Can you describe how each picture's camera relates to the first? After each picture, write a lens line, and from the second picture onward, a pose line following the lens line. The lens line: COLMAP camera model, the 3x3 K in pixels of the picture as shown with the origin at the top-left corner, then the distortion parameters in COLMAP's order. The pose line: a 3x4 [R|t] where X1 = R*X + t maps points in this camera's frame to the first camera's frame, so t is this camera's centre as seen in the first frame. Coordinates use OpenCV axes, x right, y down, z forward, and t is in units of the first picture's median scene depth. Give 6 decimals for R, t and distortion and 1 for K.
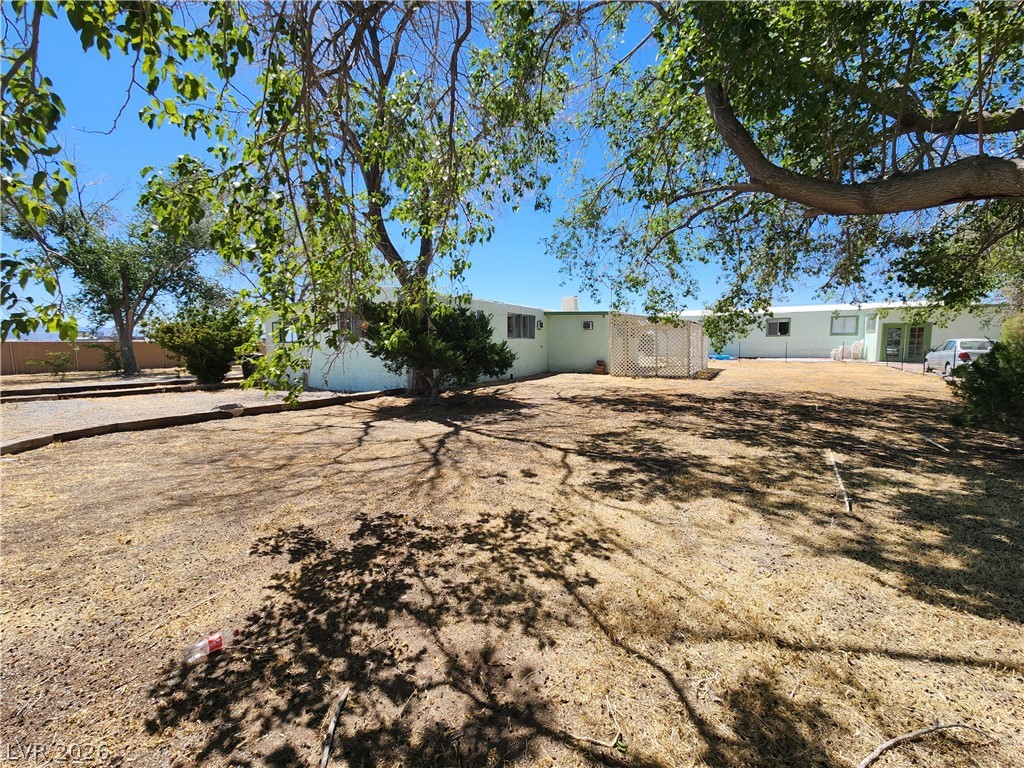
lens RADIAL K [[420.9, 0, 512.0], [0, 420.9, 384.0], [0, 0, 1]] dist [-0.001566, -0.000122]
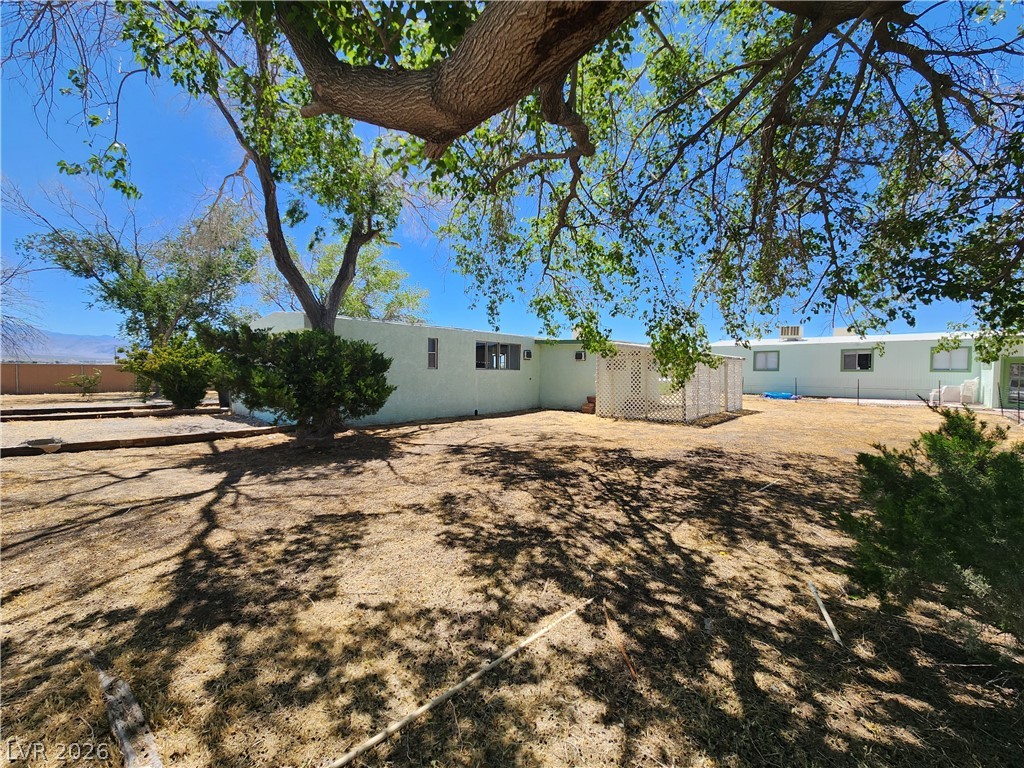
lens RADIAL K [[420.9, 0, 512.0], [0, 420.9, 384.0], [0, 0, 1]] dist [-0.001566, -0.000122]
pose [[0.981509, 0.023198, -0.190006, 0.241144], [-0.035903, 0.997323, -0.063698, -0.023894], [0.188020, 0.069342, 0.979714, 0.144703]]
